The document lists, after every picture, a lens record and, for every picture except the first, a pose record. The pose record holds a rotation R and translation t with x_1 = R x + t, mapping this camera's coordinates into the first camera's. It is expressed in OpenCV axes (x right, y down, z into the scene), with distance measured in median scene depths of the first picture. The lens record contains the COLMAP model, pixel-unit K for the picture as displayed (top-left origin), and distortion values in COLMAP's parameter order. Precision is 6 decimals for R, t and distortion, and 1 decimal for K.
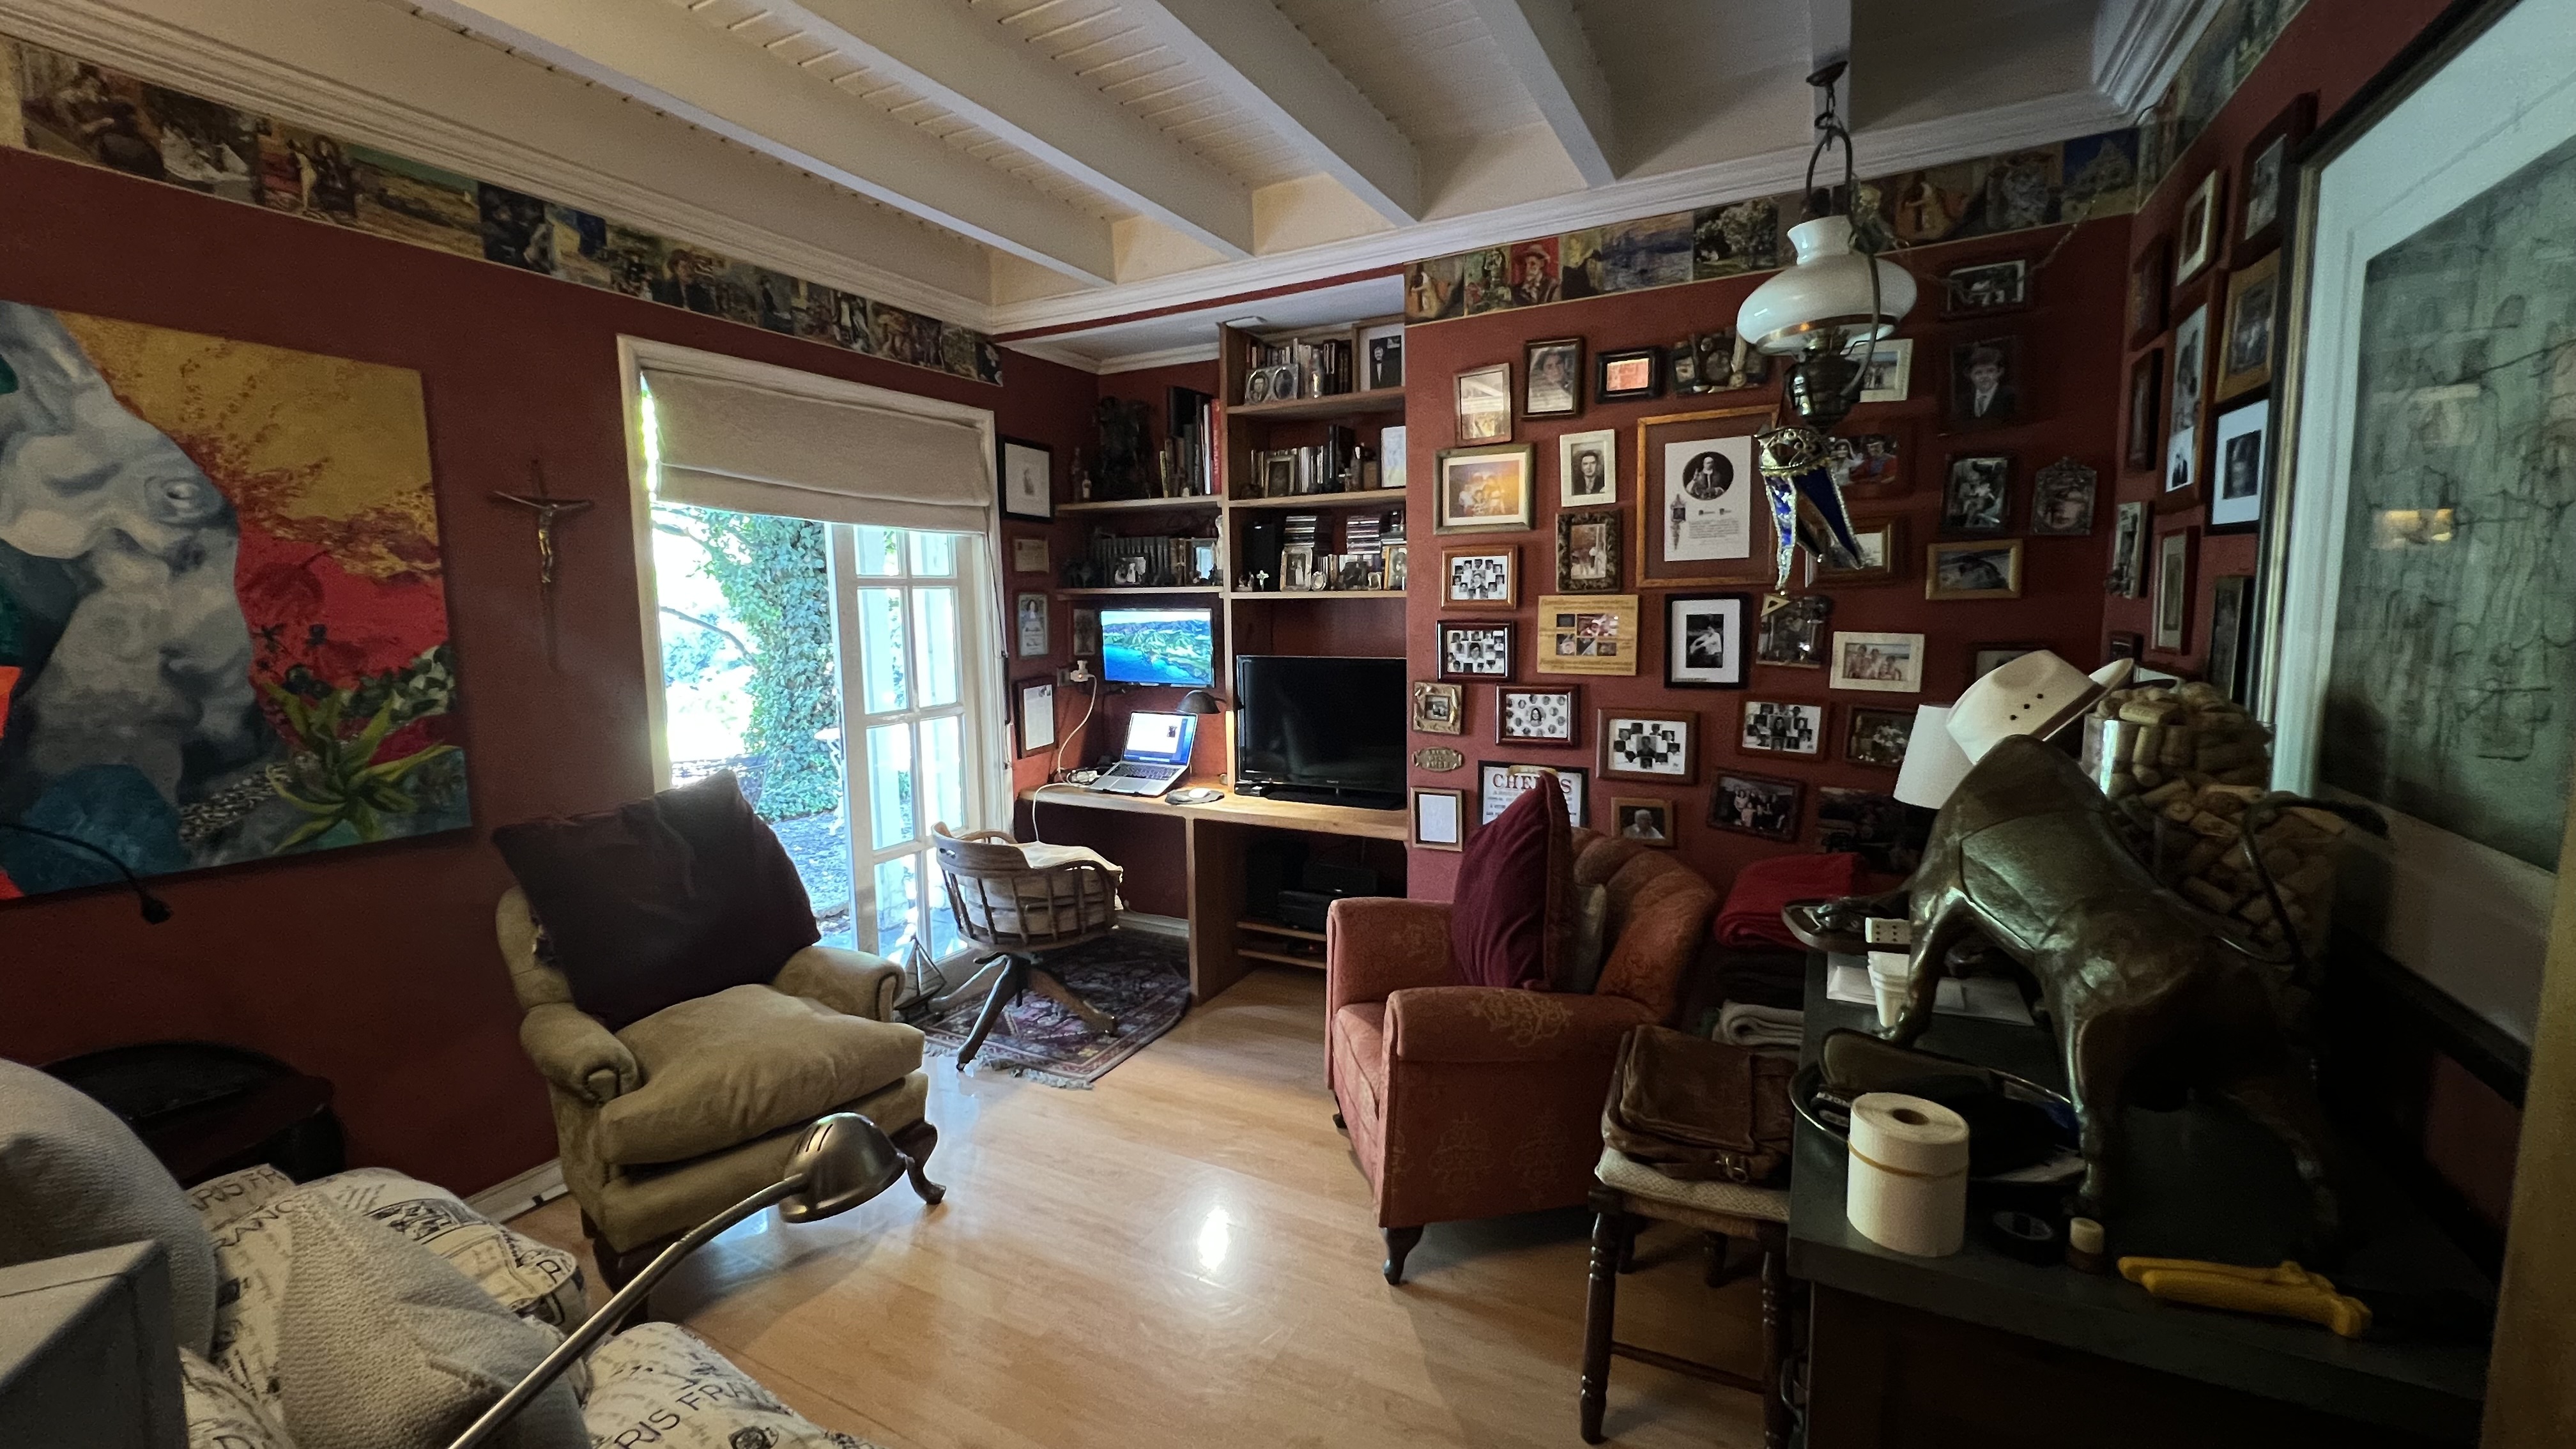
lens RADIAL K [[1041.4, 0, 1282.9], [0, 1041.4, 723.2], [0, 0, 1]] dist [-0.000740, 0.000807]
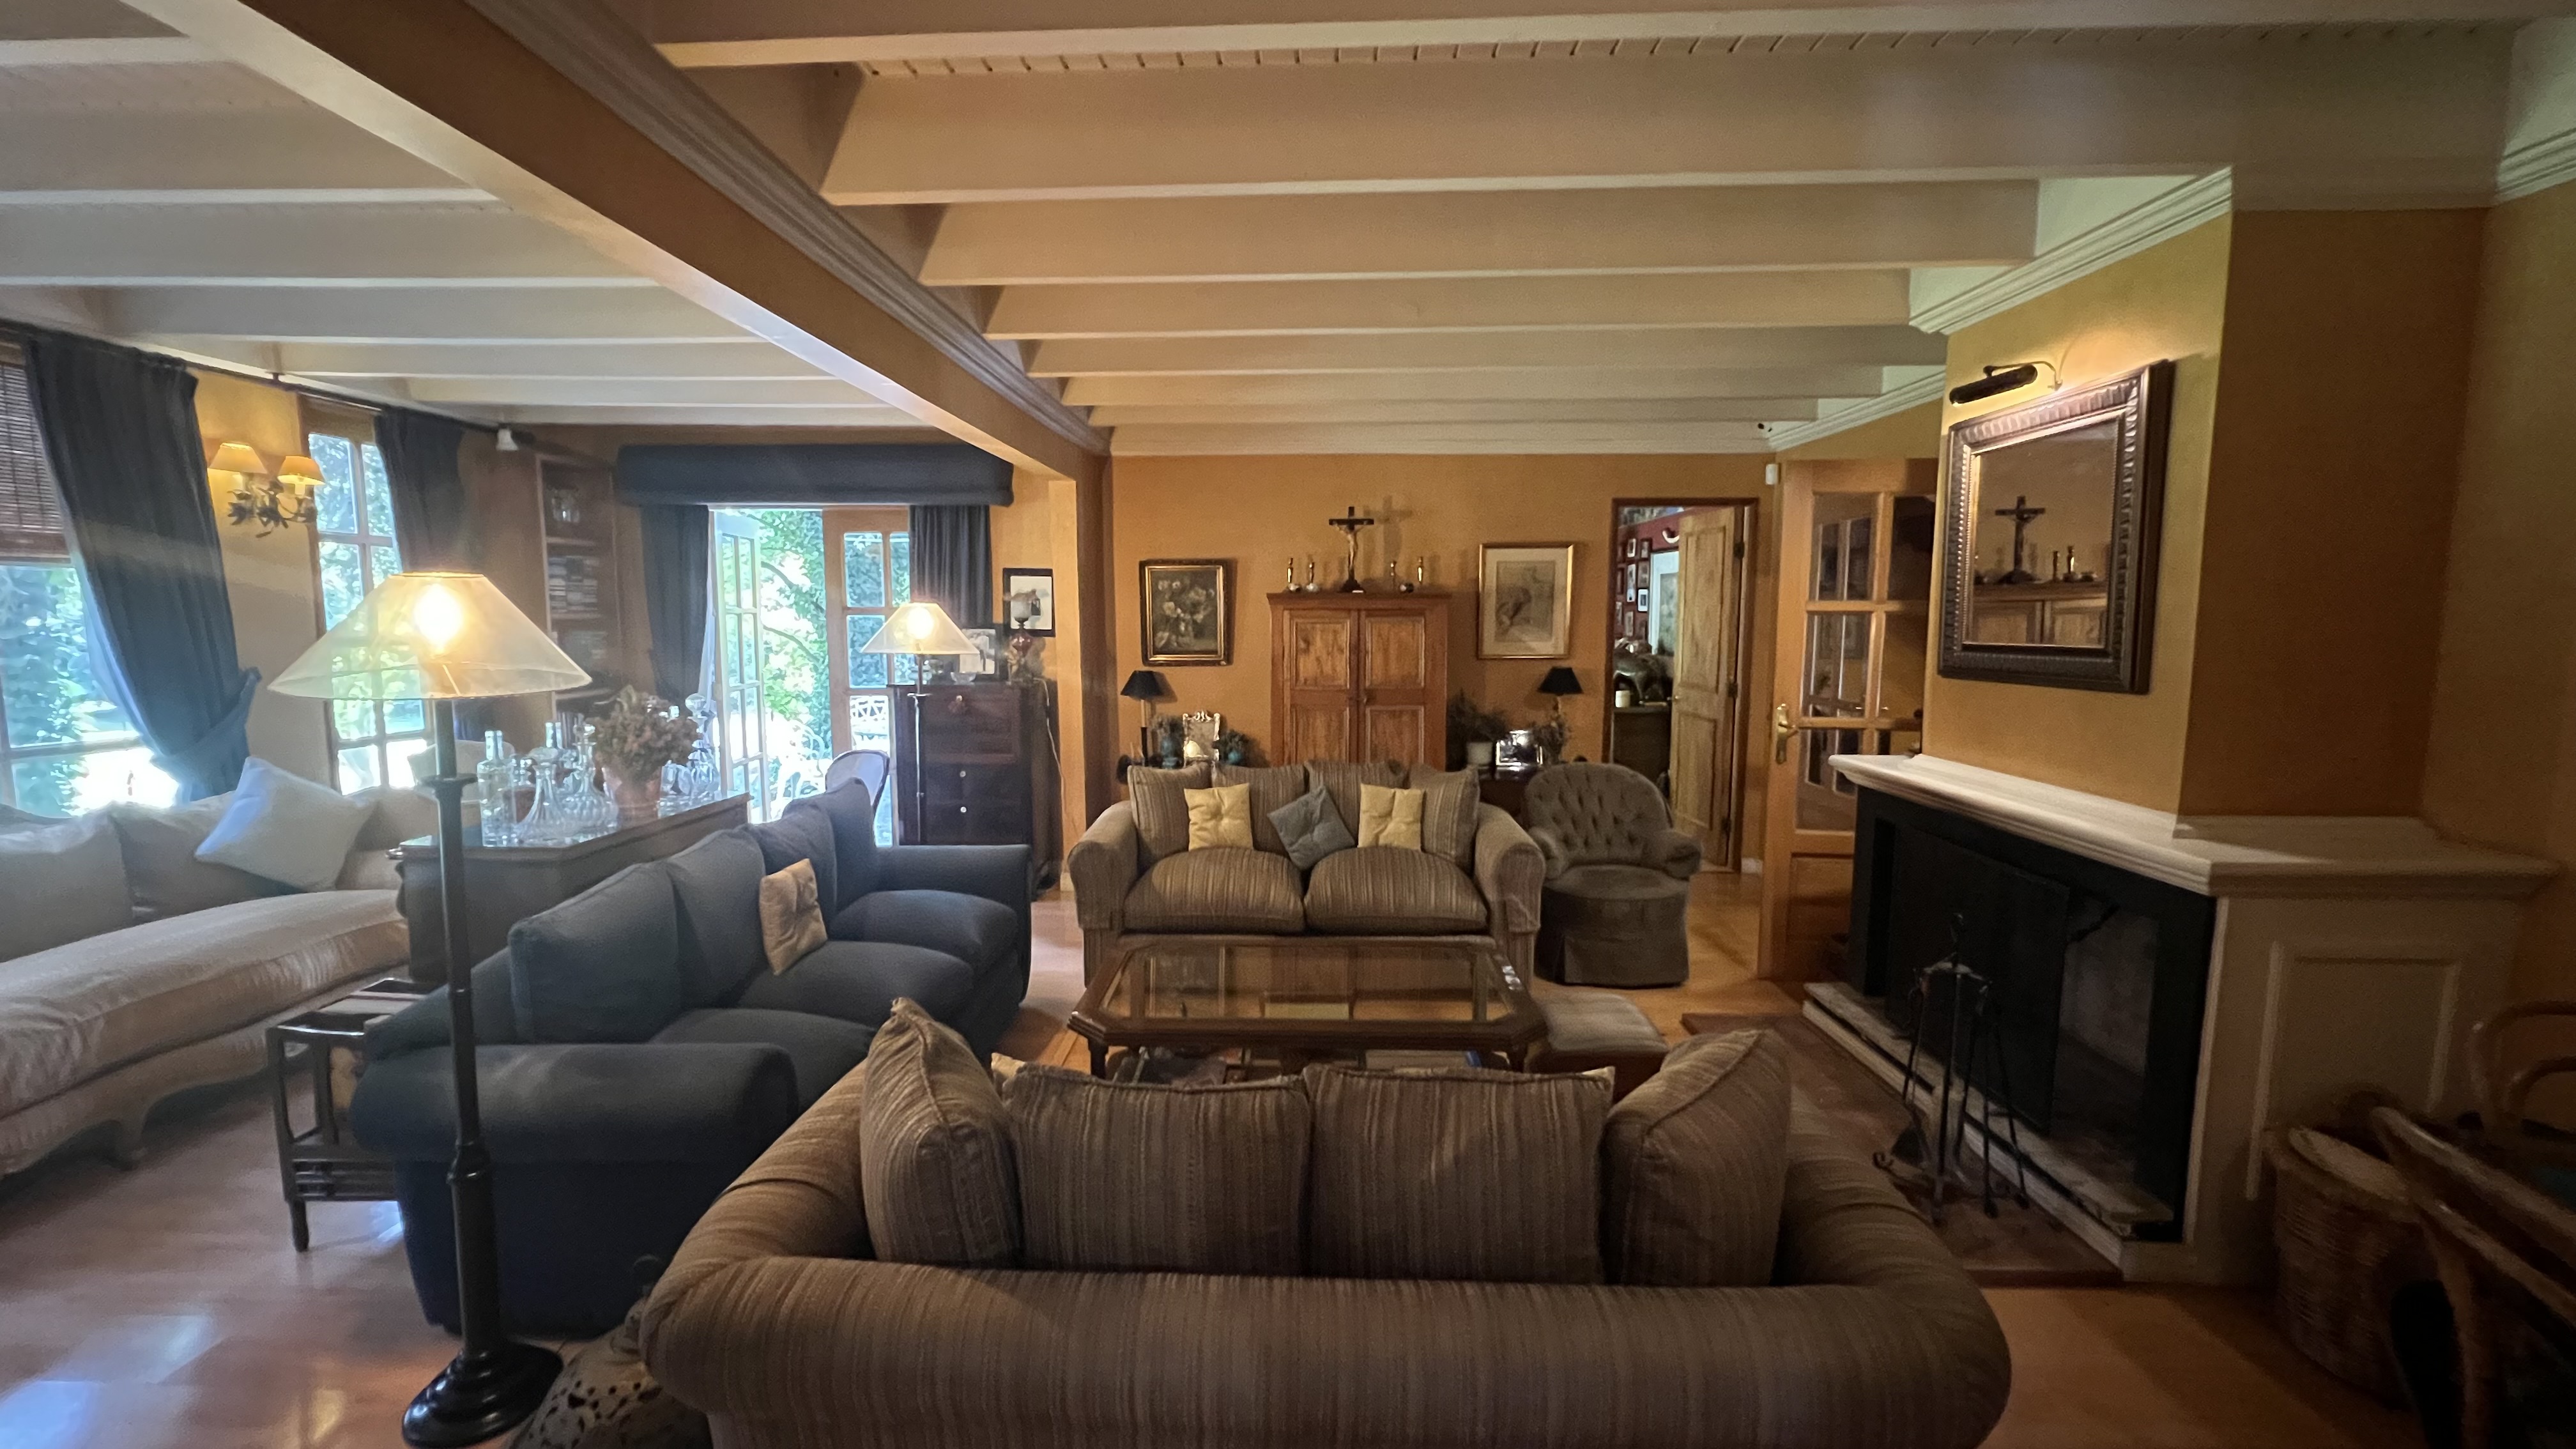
lens RADIAL K [[1041.4, 0, 1287.8], [0, 1041.4, 717.3], [0, 0, 1]] dist [-0.000740, 0.000807]
pose [[0.892067, -0.035639, 0.450496, -3.565185], [0.038877, 0.999242, 0.002067, 0.309345], [-0.450229, 0.015670, 0.892776, -3.344740]]
